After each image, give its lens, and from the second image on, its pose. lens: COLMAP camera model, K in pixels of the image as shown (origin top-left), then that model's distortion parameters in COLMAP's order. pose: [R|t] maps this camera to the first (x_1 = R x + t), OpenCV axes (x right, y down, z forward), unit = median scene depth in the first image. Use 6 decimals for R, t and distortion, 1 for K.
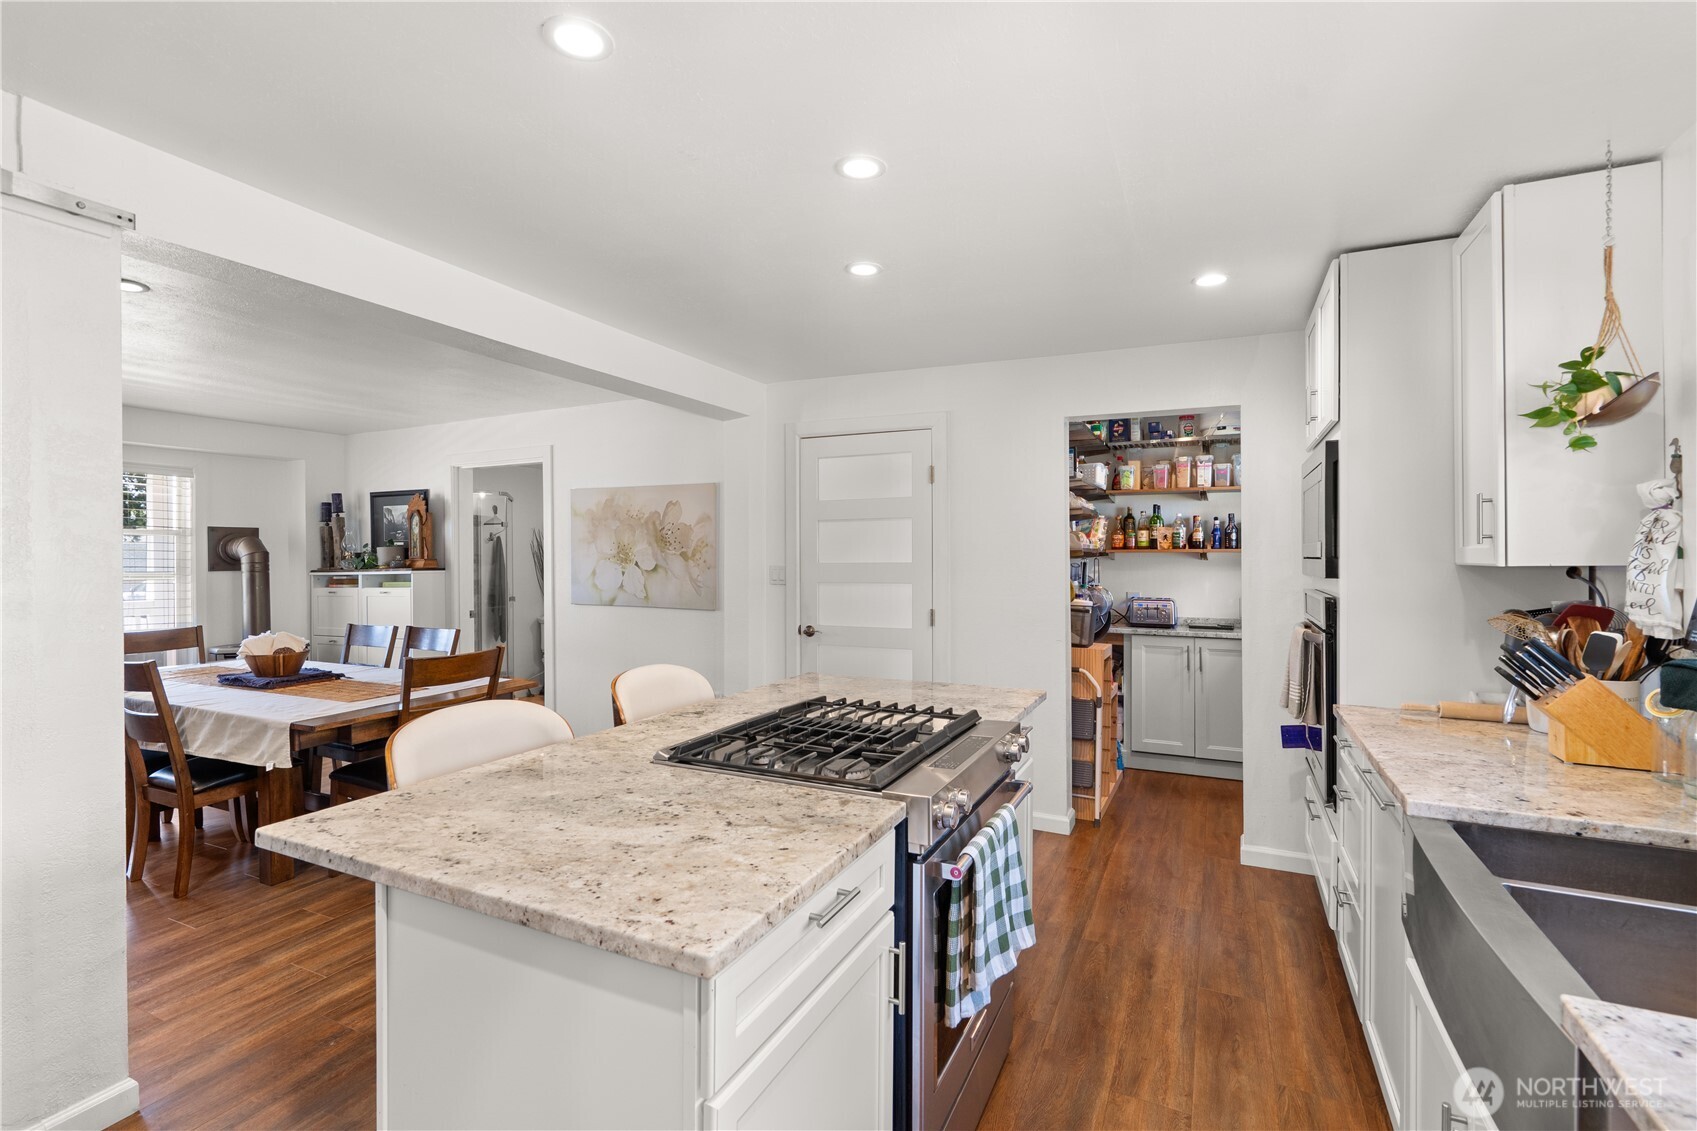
lens RADIAL K [[782.3, 0, 849.7], [0, 782.3, 555.4], [0, 0, 1]] dist [-0.005022, -0.000200]
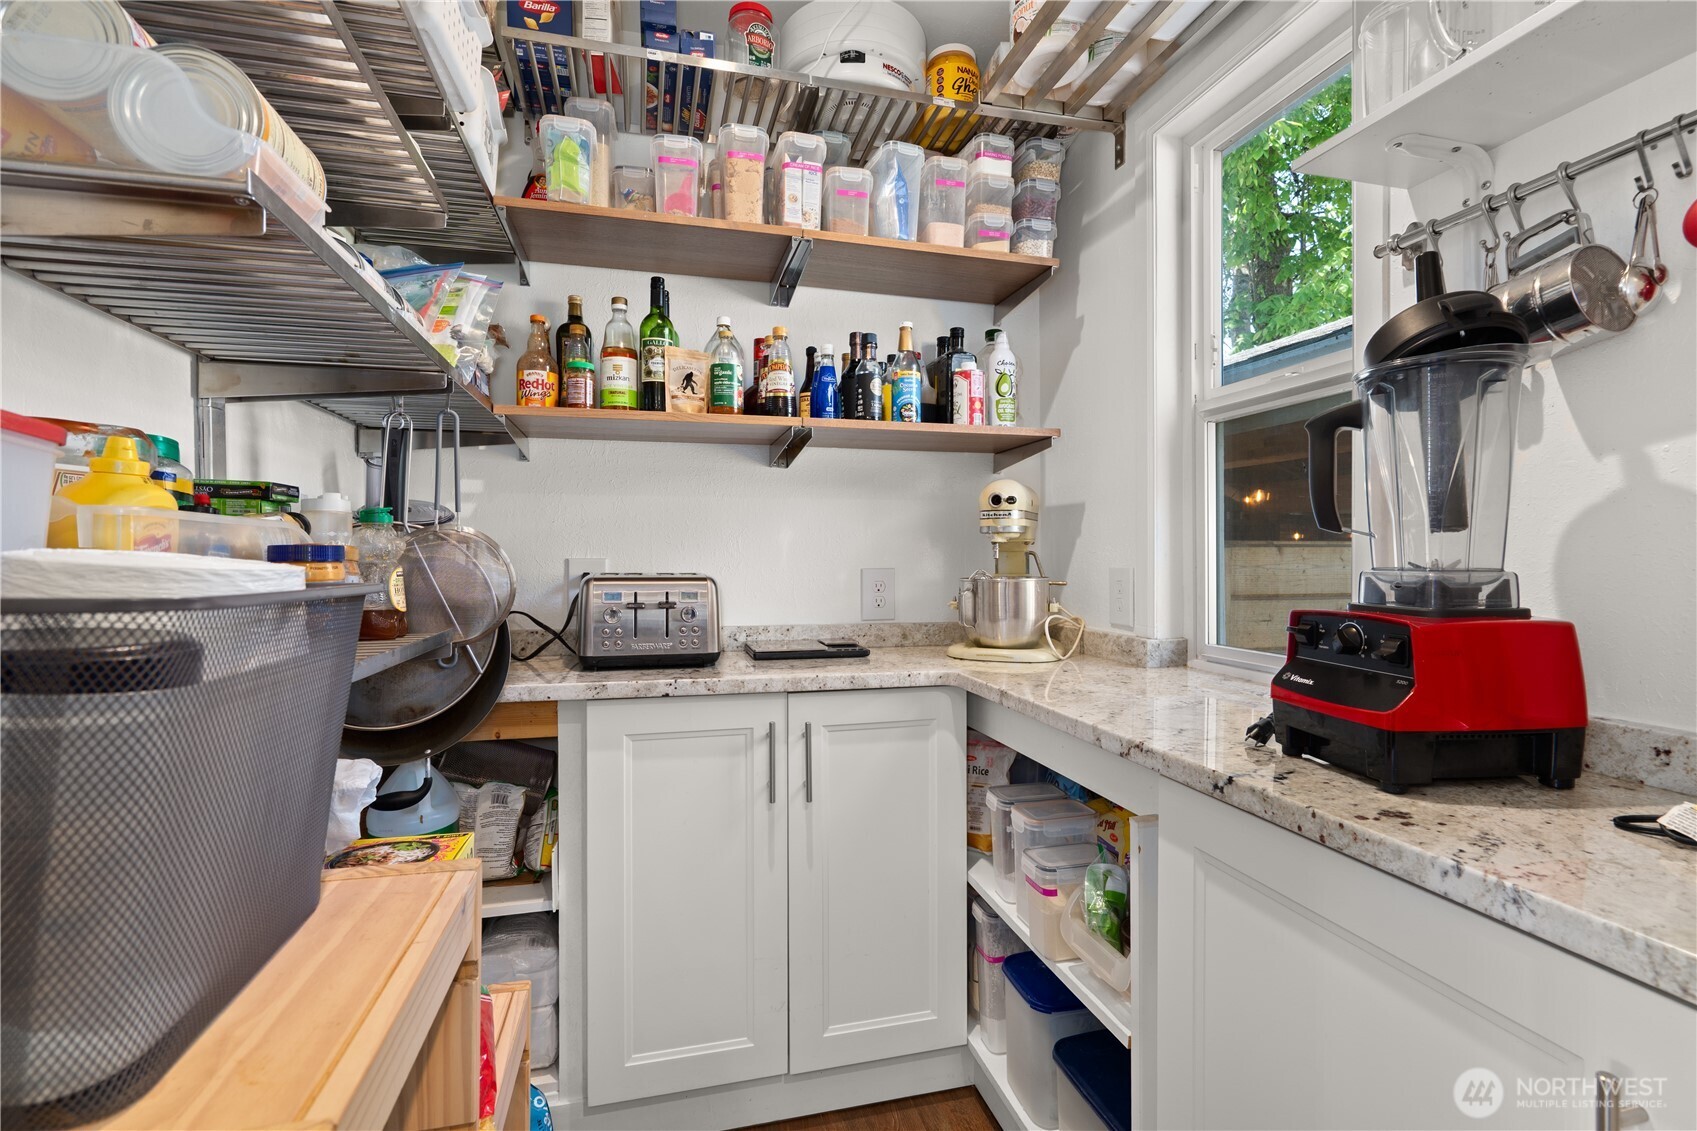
lens RADIAL K [[782.3, 0, 852.5], [0, 782.3, 560.3], [0, 0, 1]] dist [-0.005022, -0.000200]
pose [[0.764421, -0.001240, 0.644716, 0.249272], [0.003785, 0.999990, -0.002565, 0.051135], [-0.644706, 0.004401, 0.764418, 0.713804]]
